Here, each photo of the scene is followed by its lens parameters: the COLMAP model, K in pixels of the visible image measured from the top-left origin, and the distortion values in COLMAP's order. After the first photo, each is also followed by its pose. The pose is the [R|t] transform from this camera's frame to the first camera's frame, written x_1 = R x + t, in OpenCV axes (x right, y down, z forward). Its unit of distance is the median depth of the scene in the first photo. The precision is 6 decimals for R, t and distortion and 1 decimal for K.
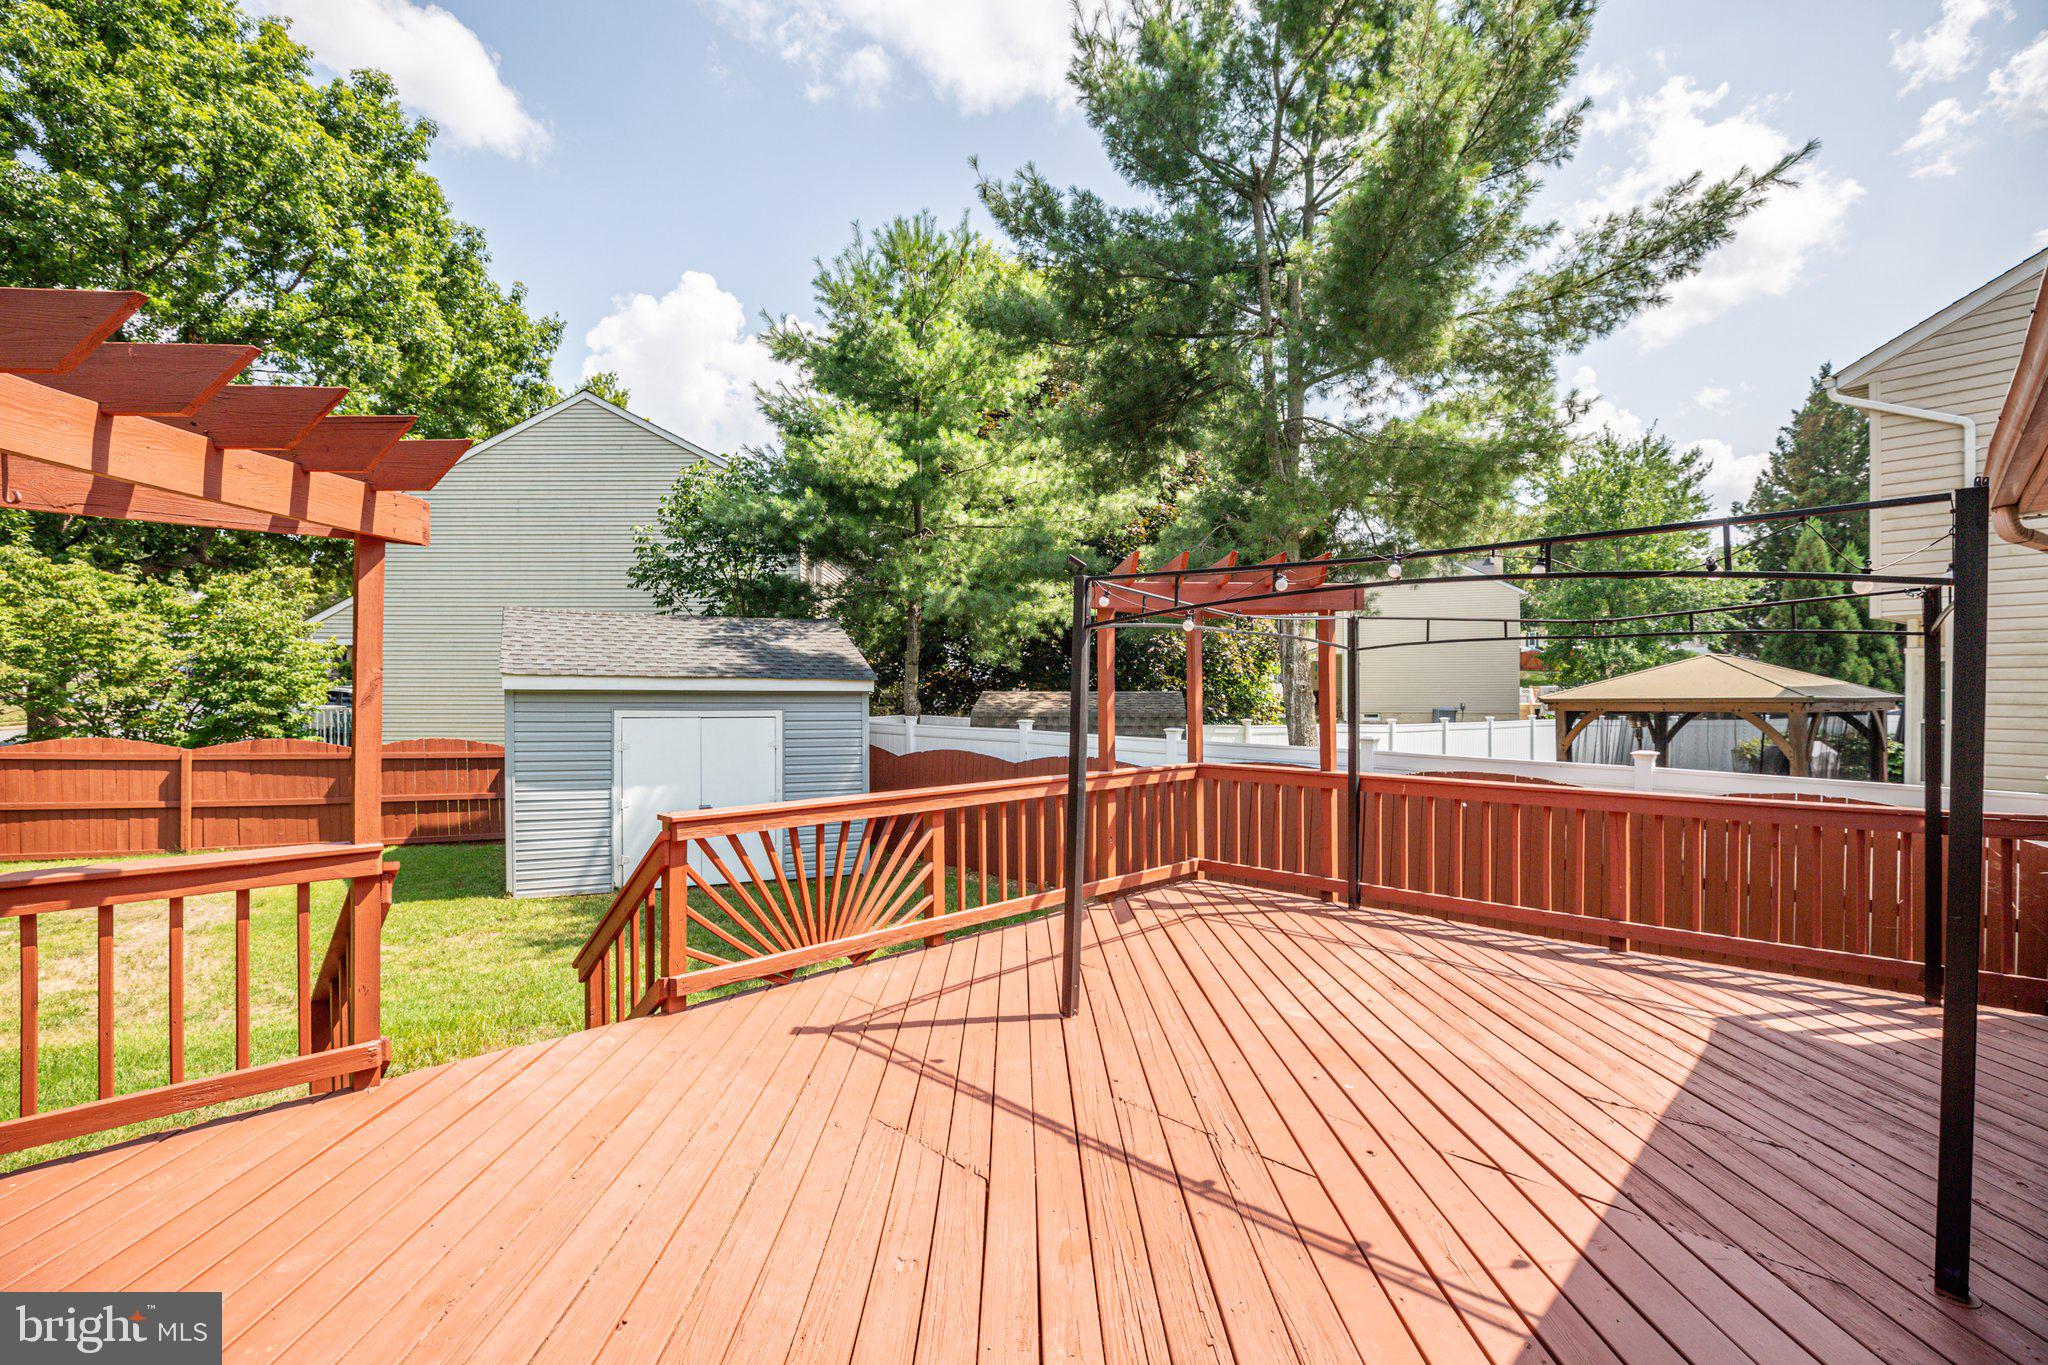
lens RADIAL K [[951.5, 0, 1013.7], [0, 951.5, 703.4], [0, 0, 1]] dist [-0.041345, 0.015071]
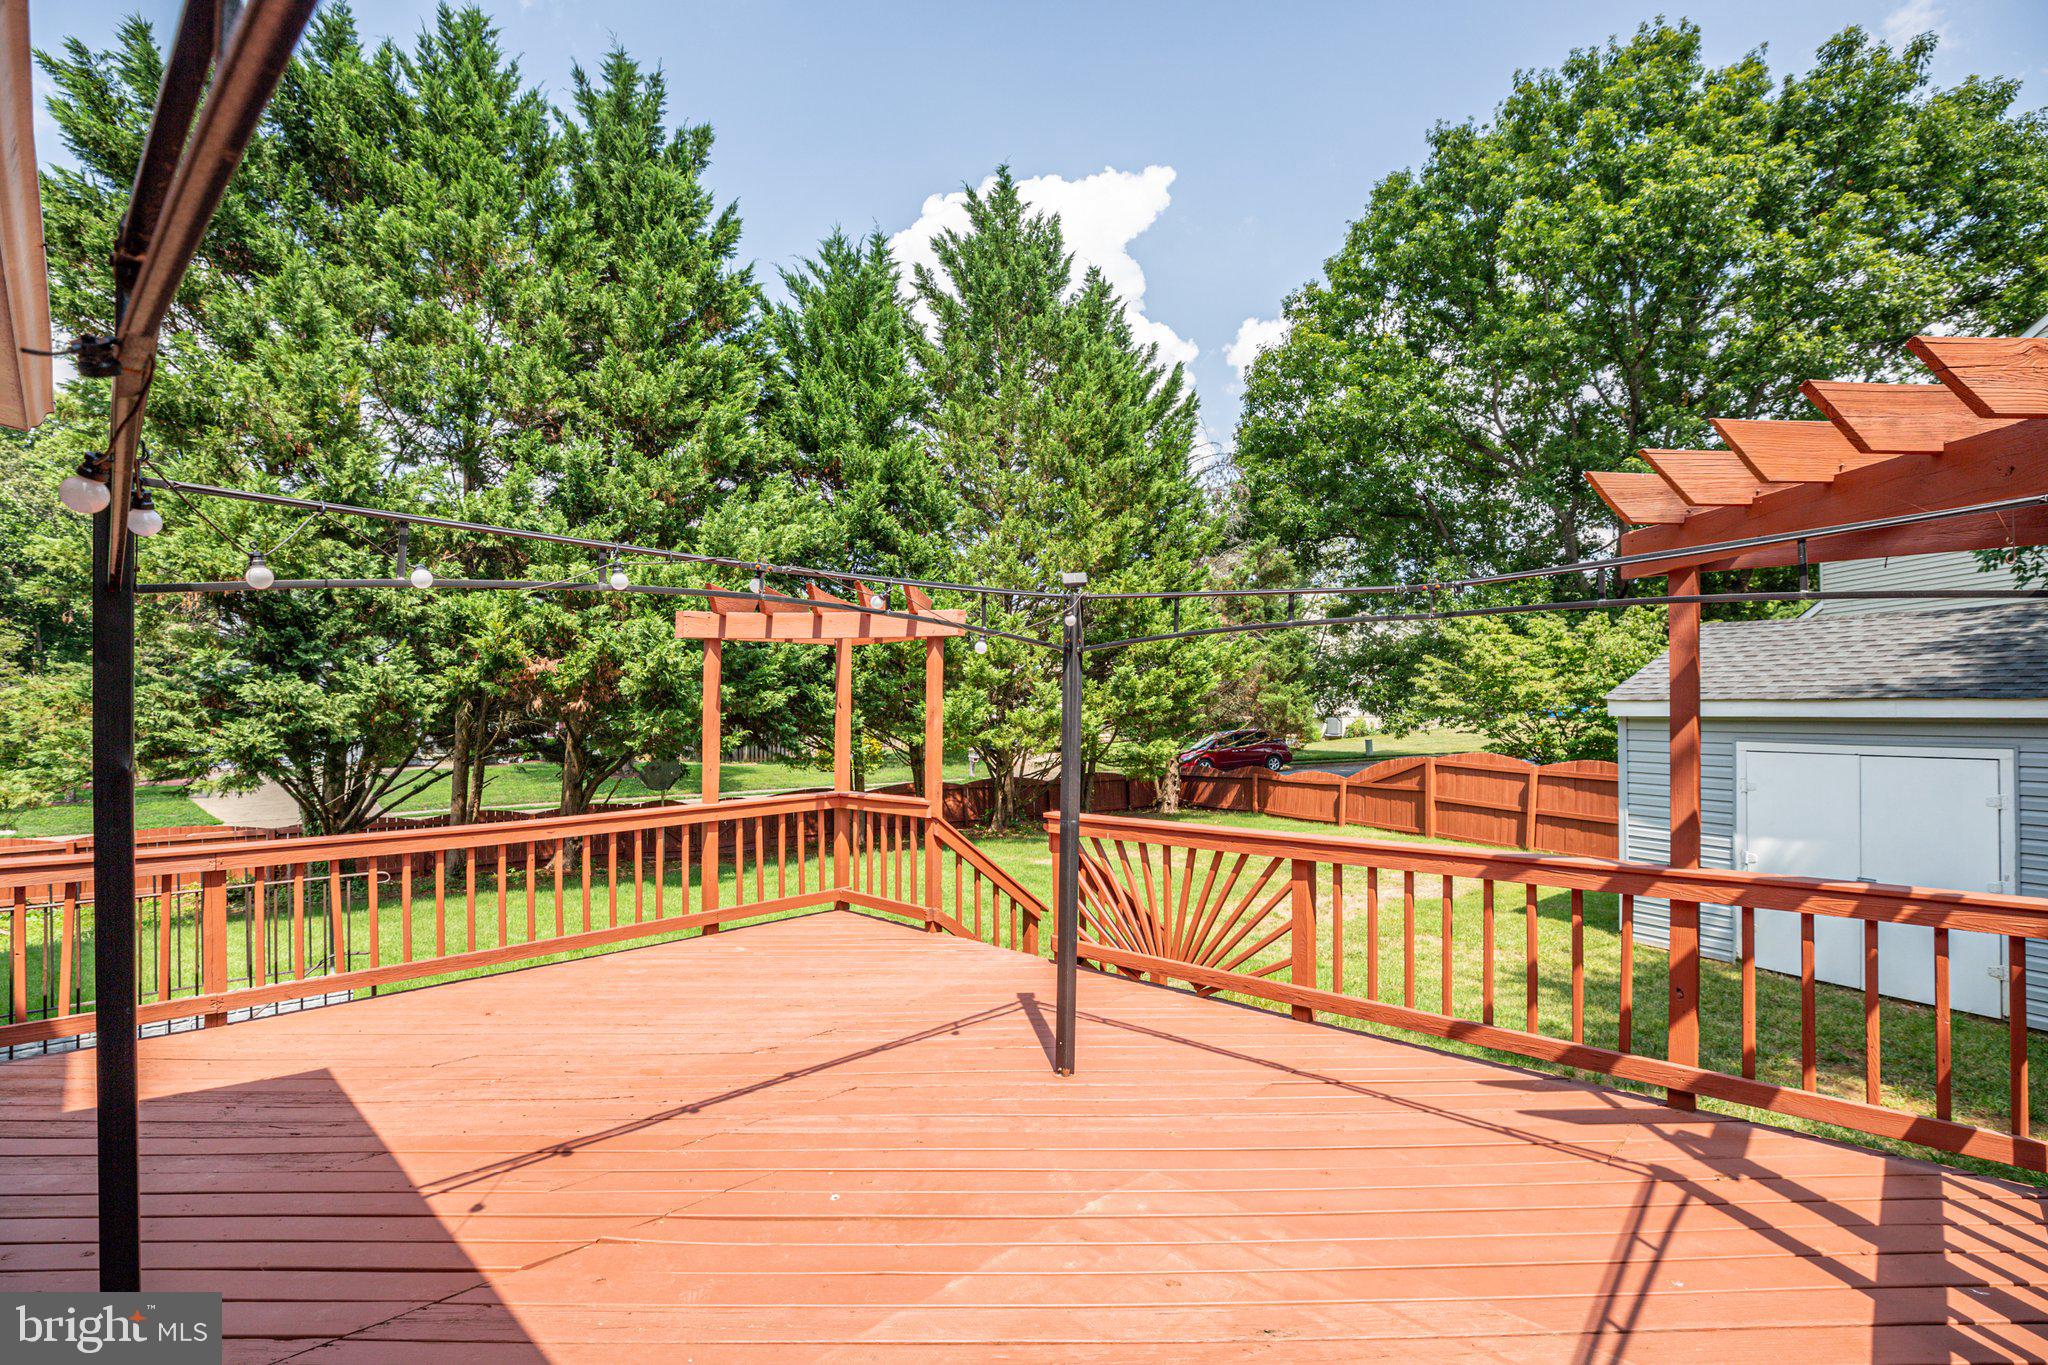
lens RADIAL K [[951.5, 0, 1013.7], [0, 951.5, 703.4], [0, 0, 1]] dist [-0.041345, 0.015071]
pose [[0.023505, -0.013446, -0.999633, 0.315911], [-0.013029, 0.999821, -0.013754, -0.005399], [0.999639, 0.013347, 0.023326, 0.296216]]
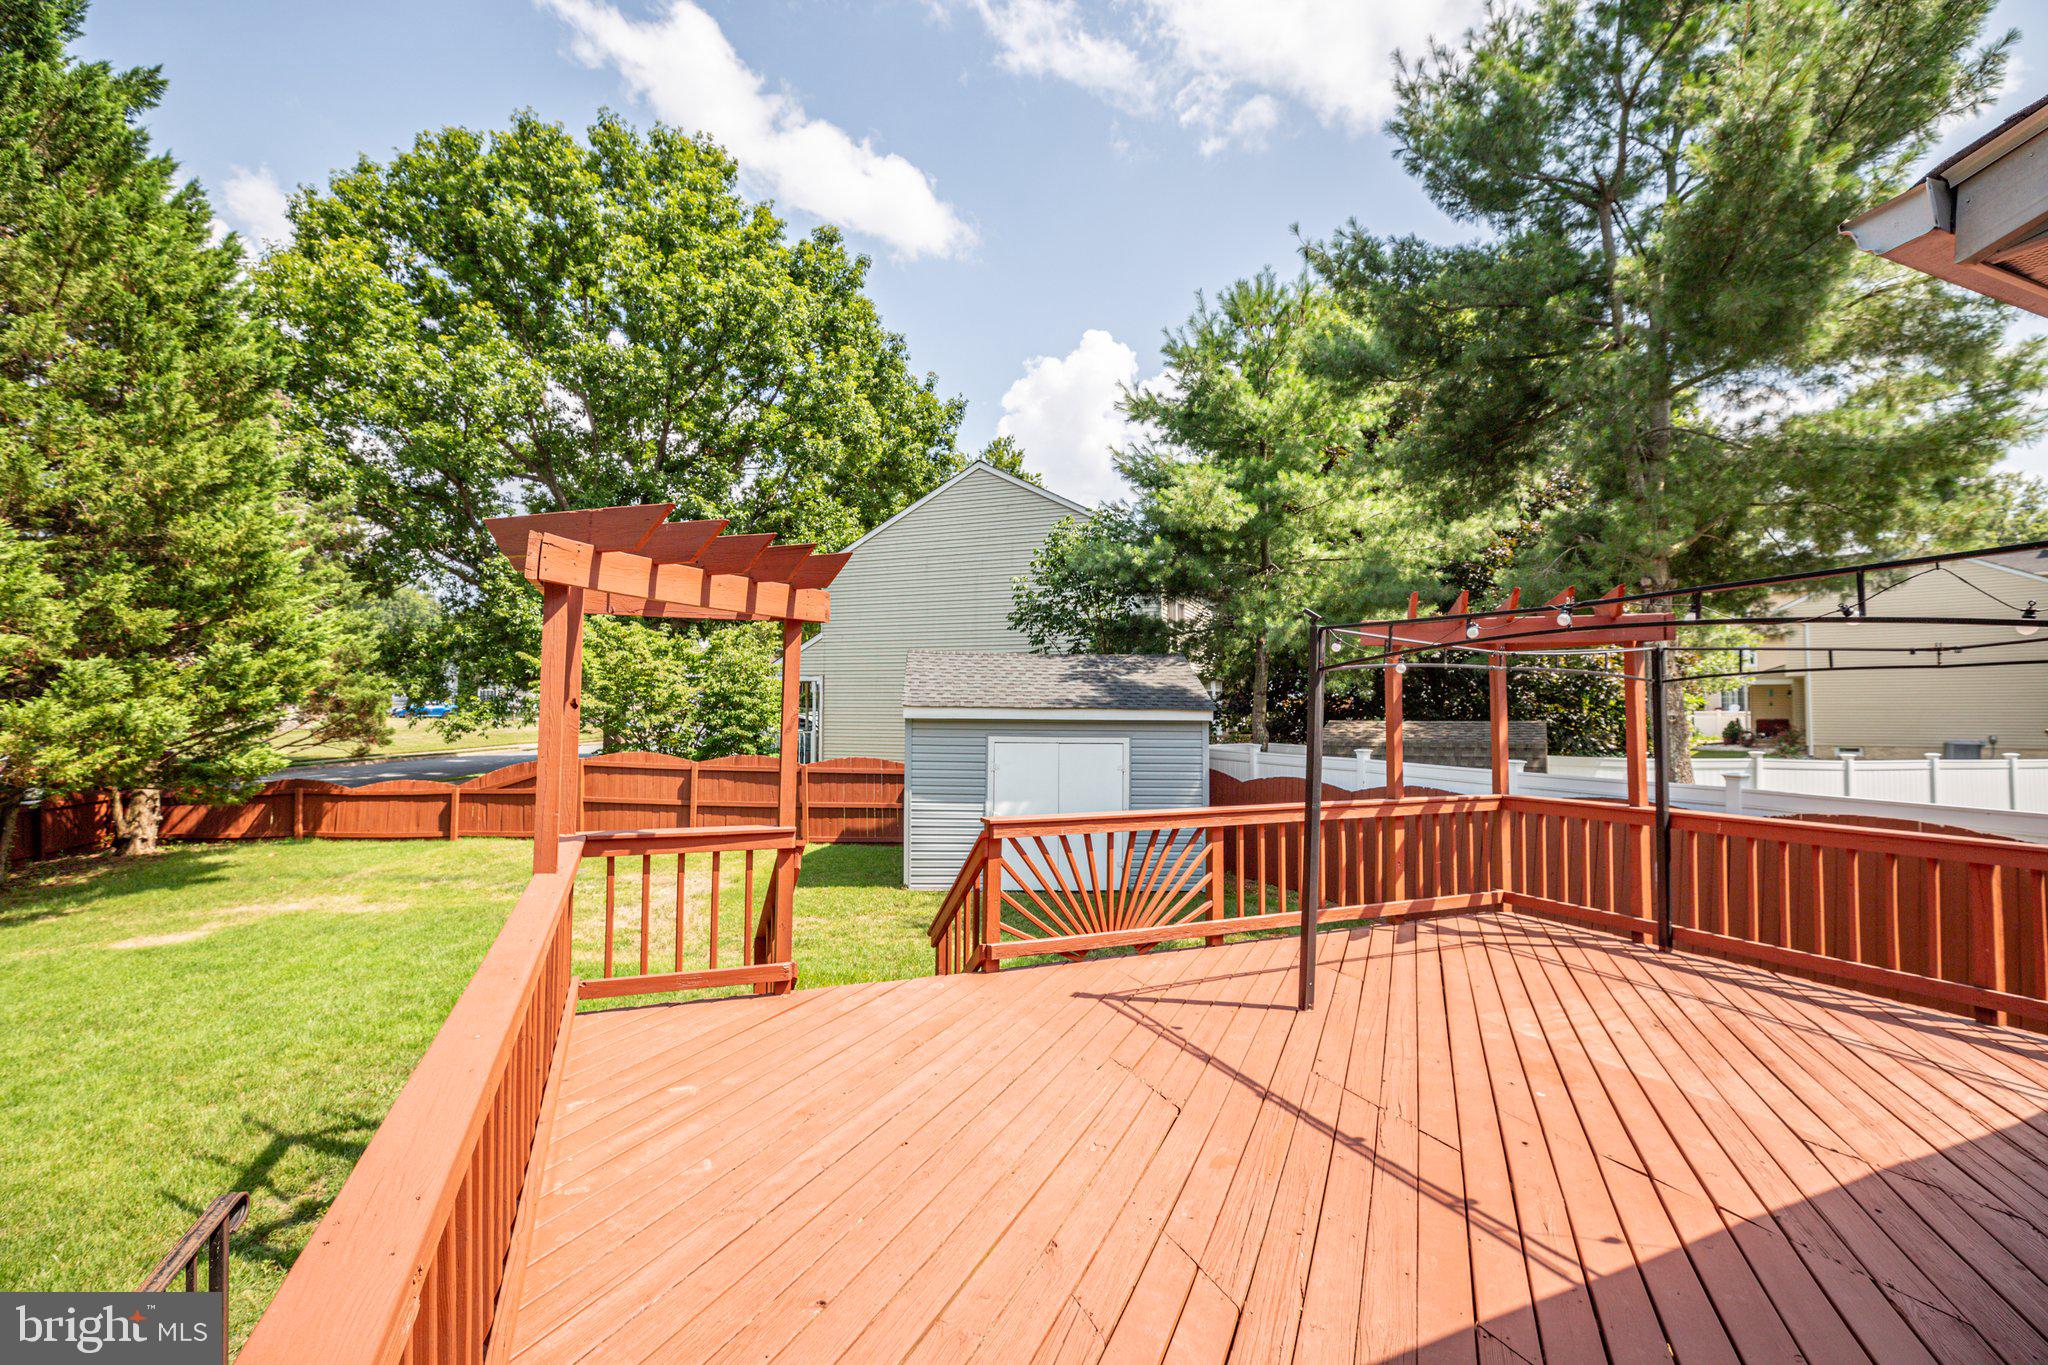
lens RADIAL K [[938.4, 0, 1024.0], [0, 938.4, 682.5], [0, 0, 1]] dist [-0.038286, 0.015087]
pose [[0.924031, -0.011394, -0.382149, 0.058453], [-0.008048, 0.998755, -0.049237, -0.002018], [0.382234, 0.048571, 0.922788, -0.060717]]
